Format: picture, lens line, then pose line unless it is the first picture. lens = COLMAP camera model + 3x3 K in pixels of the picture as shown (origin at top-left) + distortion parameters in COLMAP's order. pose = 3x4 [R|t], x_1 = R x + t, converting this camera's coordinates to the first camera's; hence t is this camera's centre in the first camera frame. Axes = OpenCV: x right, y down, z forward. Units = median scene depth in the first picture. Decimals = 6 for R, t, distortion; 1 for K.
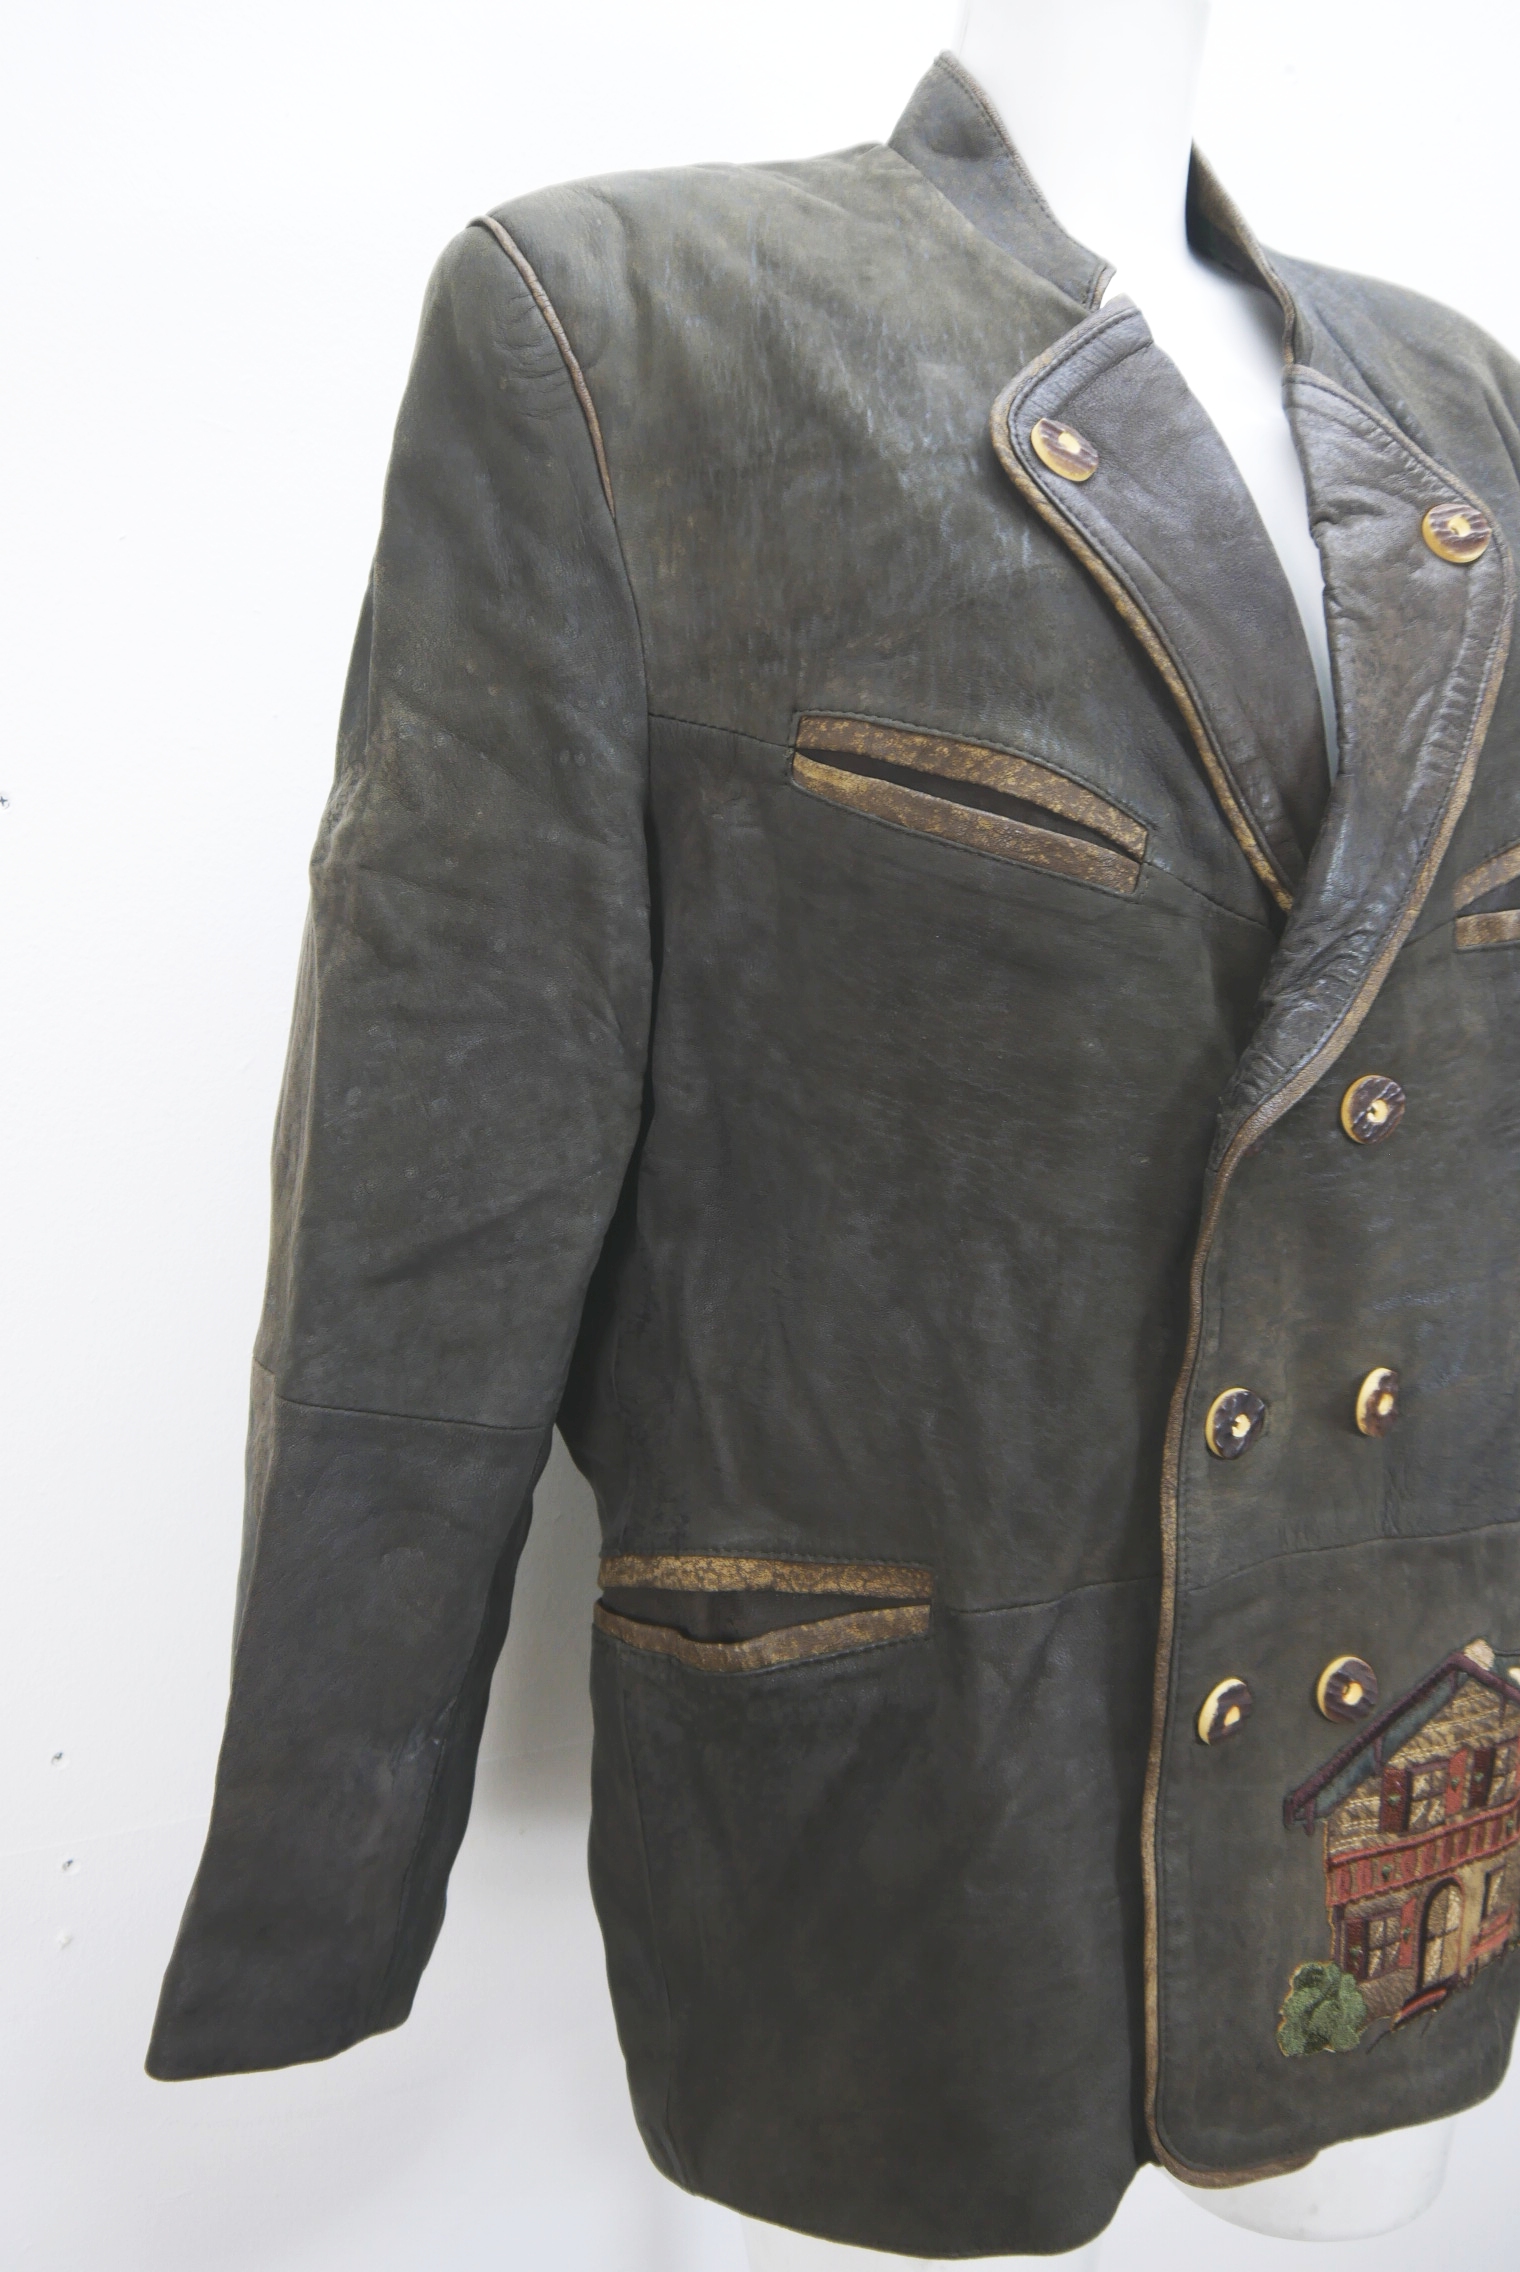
lens RADIAL K [[1874.6, 0, 760.0], [0, 1874.6, 1136.0], [0, 0, 1]] dist [-0.047797, 0.023339]
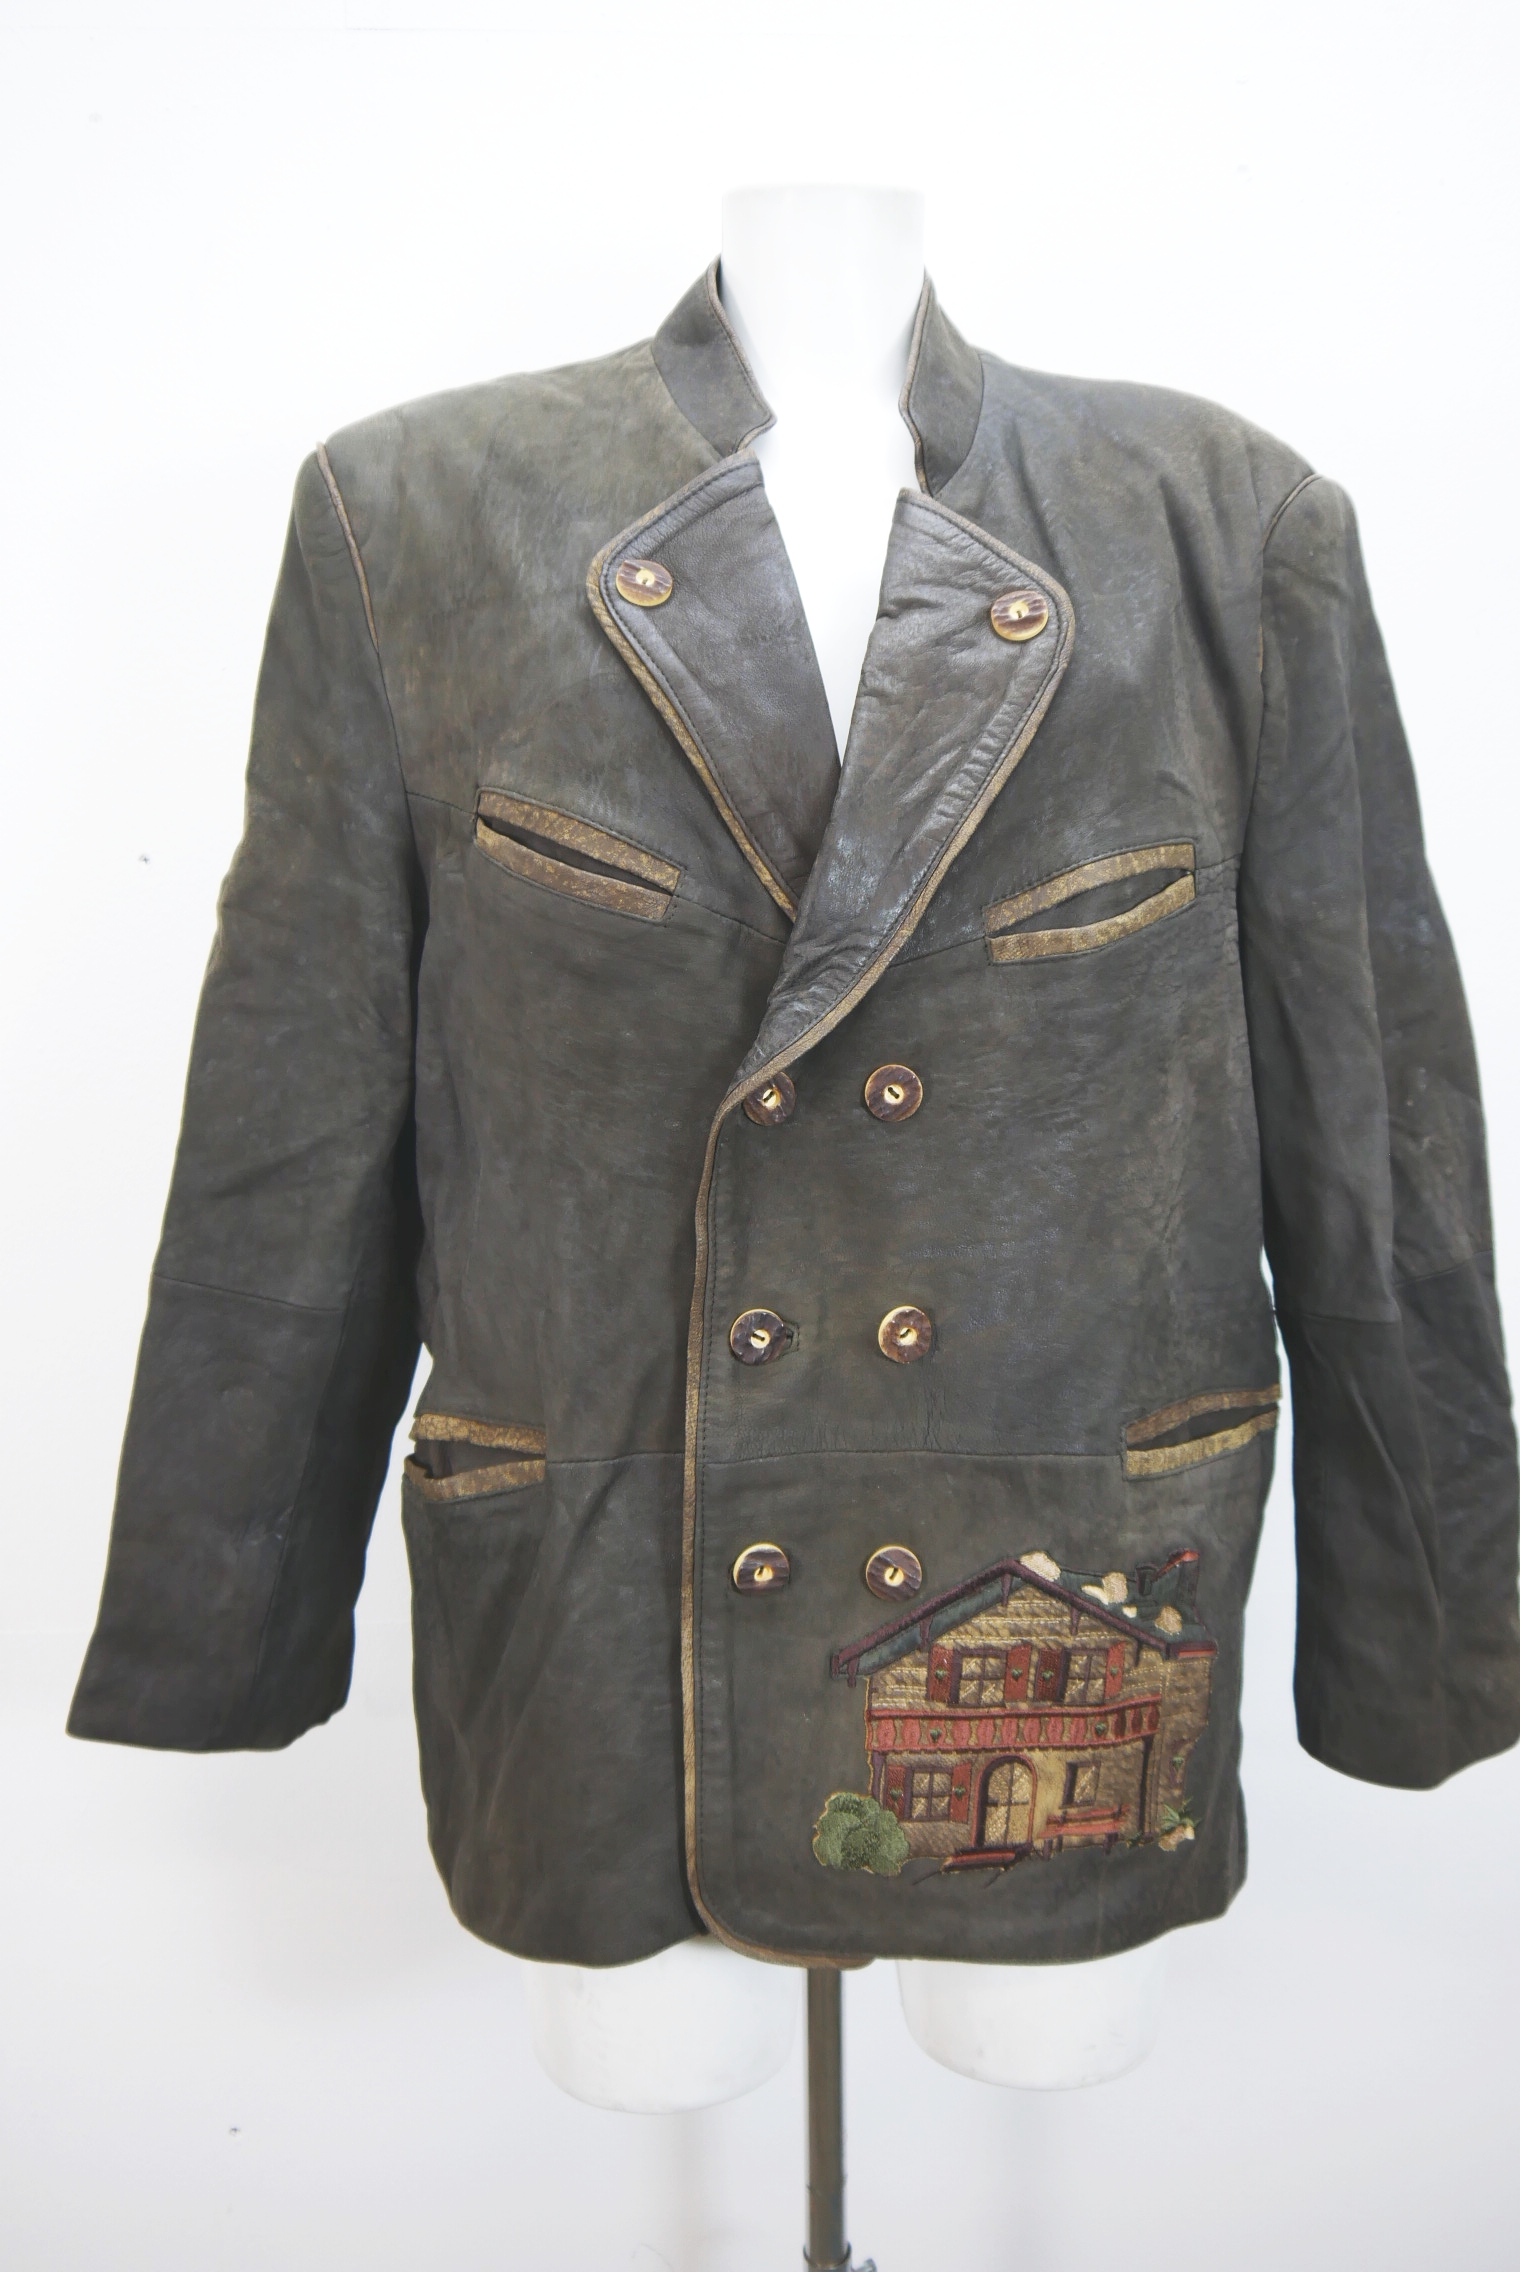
lens RADIAL K [[1874.6, 0, 760.0], [0, 1874.6, 1136.0], [0, 0, 1]] dist [-0.047797, 0.023339]
pose [[0.932653, 0.033476, -0.359219, 0.686206], [-0.040211, 0.999127, -0.011291, 0.031494], [0.358528, 0.024976, 0.933185, -0.180398]]
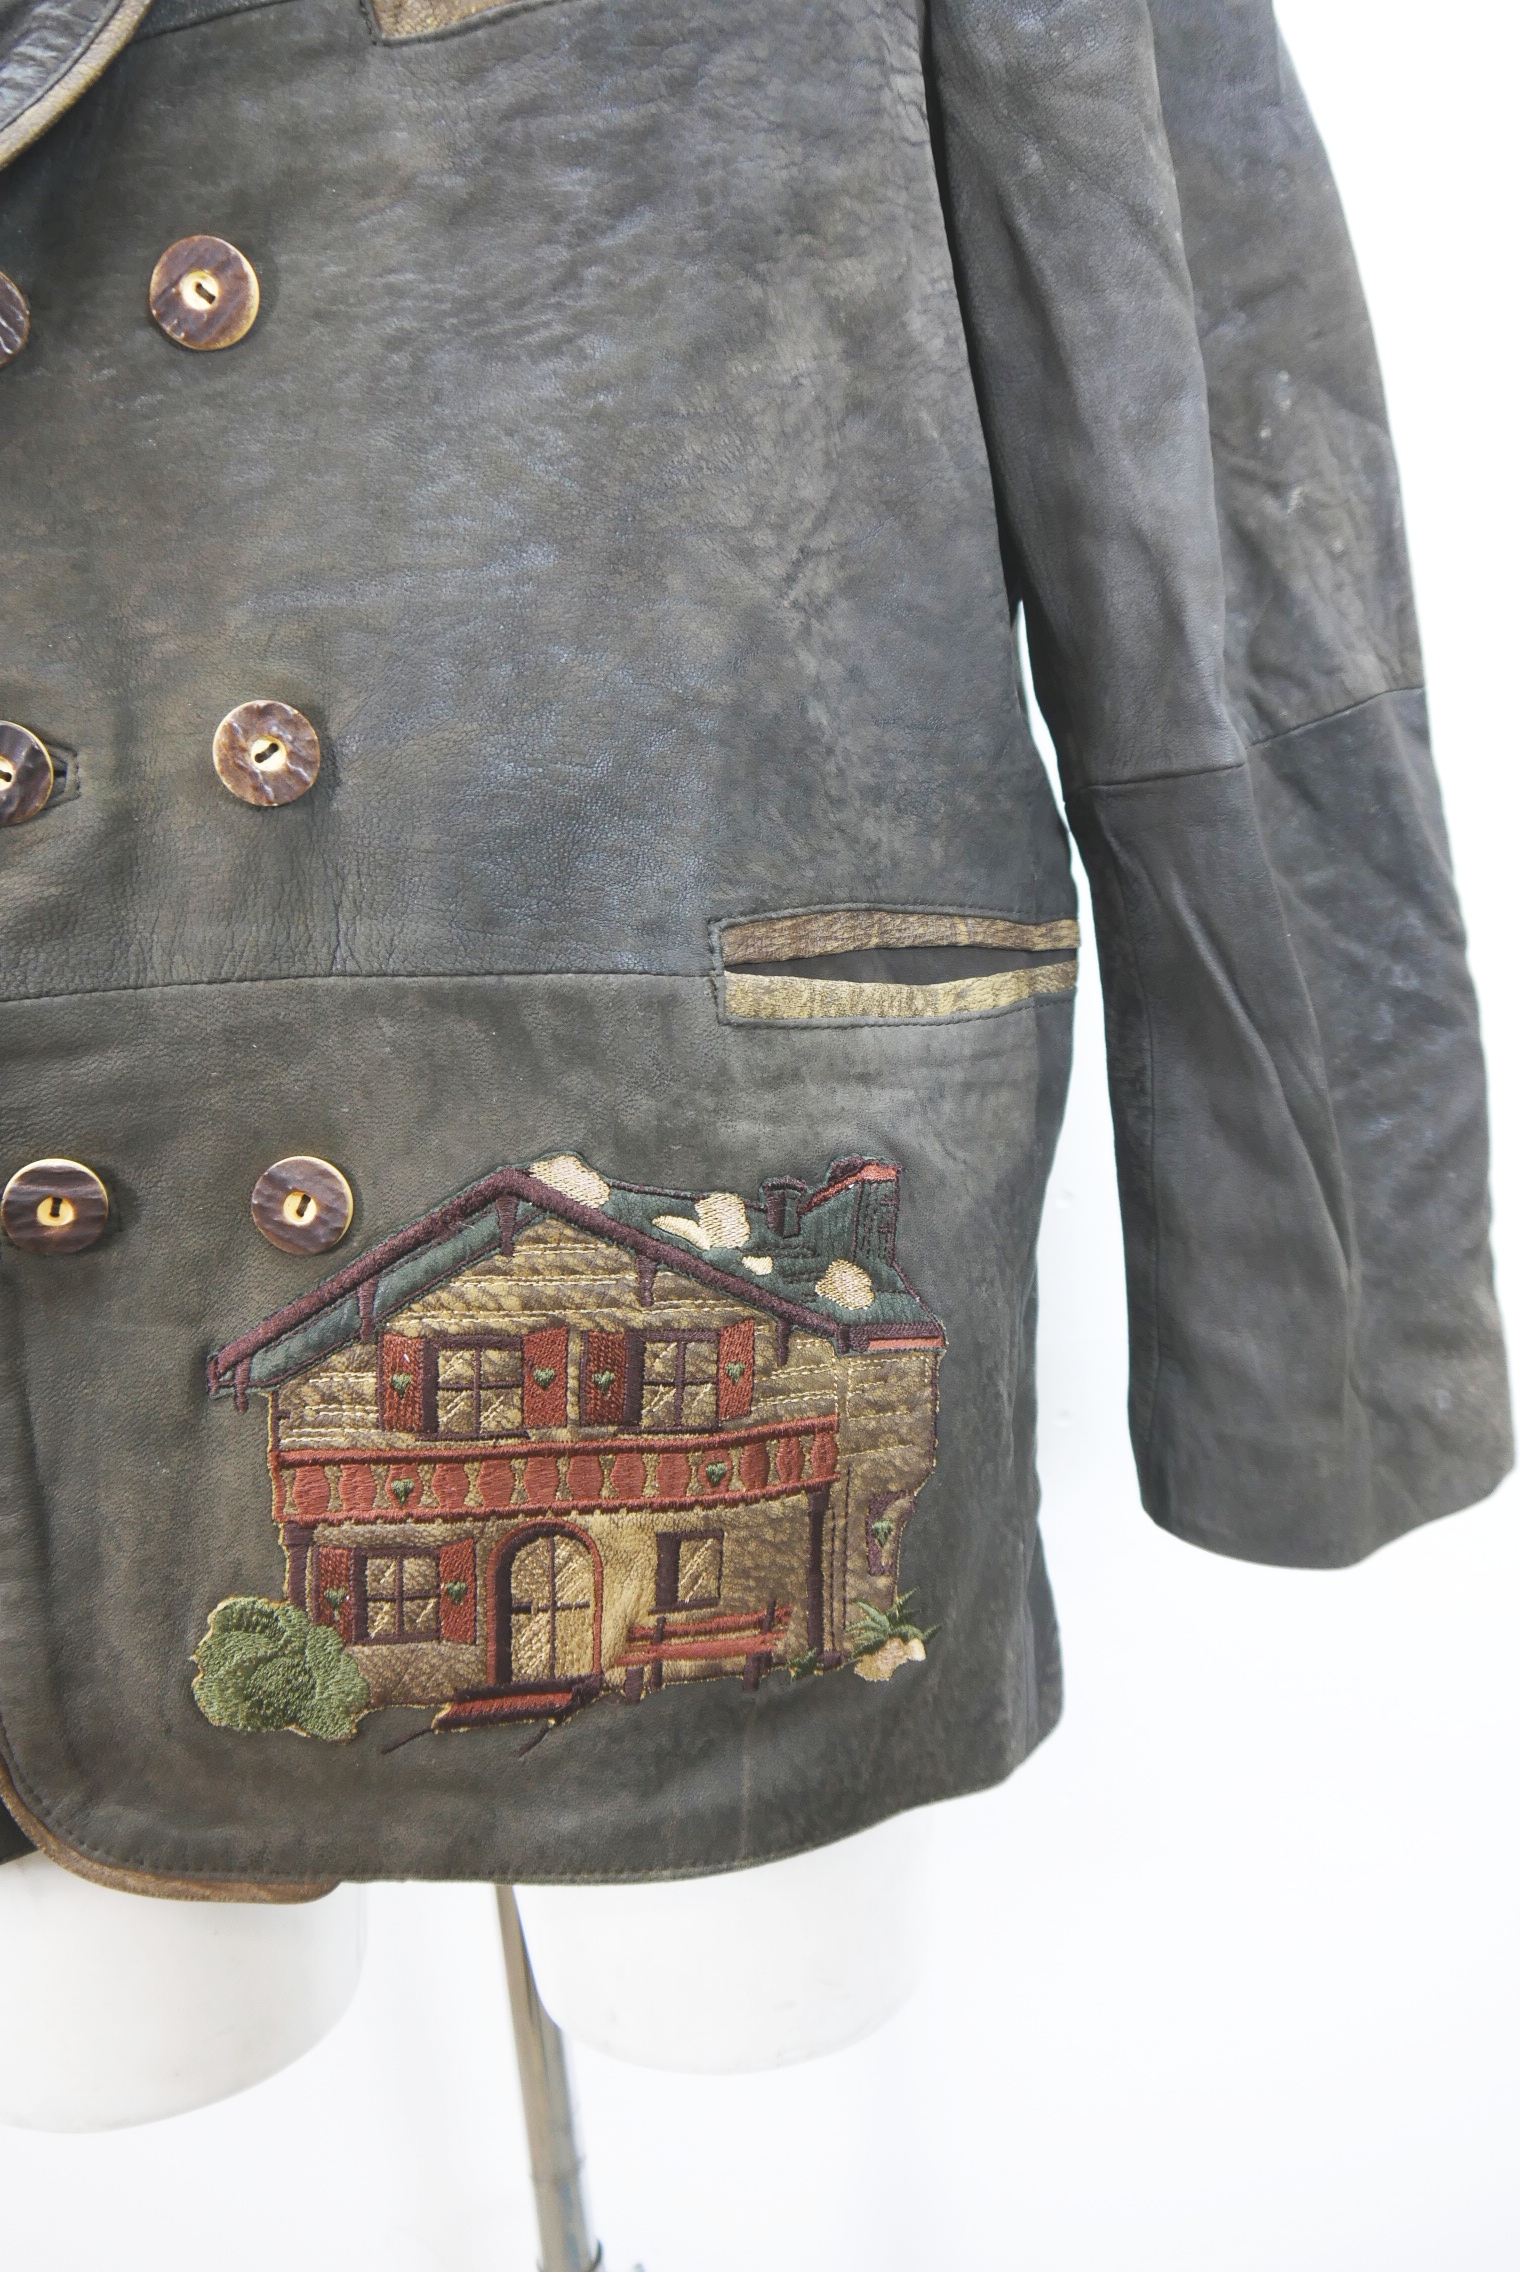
lens RADIAL K [[1874.6, 0, 760.0], [0, 1874.6, 1136.0], [0, 0, 1]] dist [-0.047797, 0.023339]
pose [[0.921660, 0.004971, -0.387966, 0.756555], [0.016126, 0.998563, 0.051103, 0.249606], [0.387663, -0.053356, 0.920256, 0.459835]]
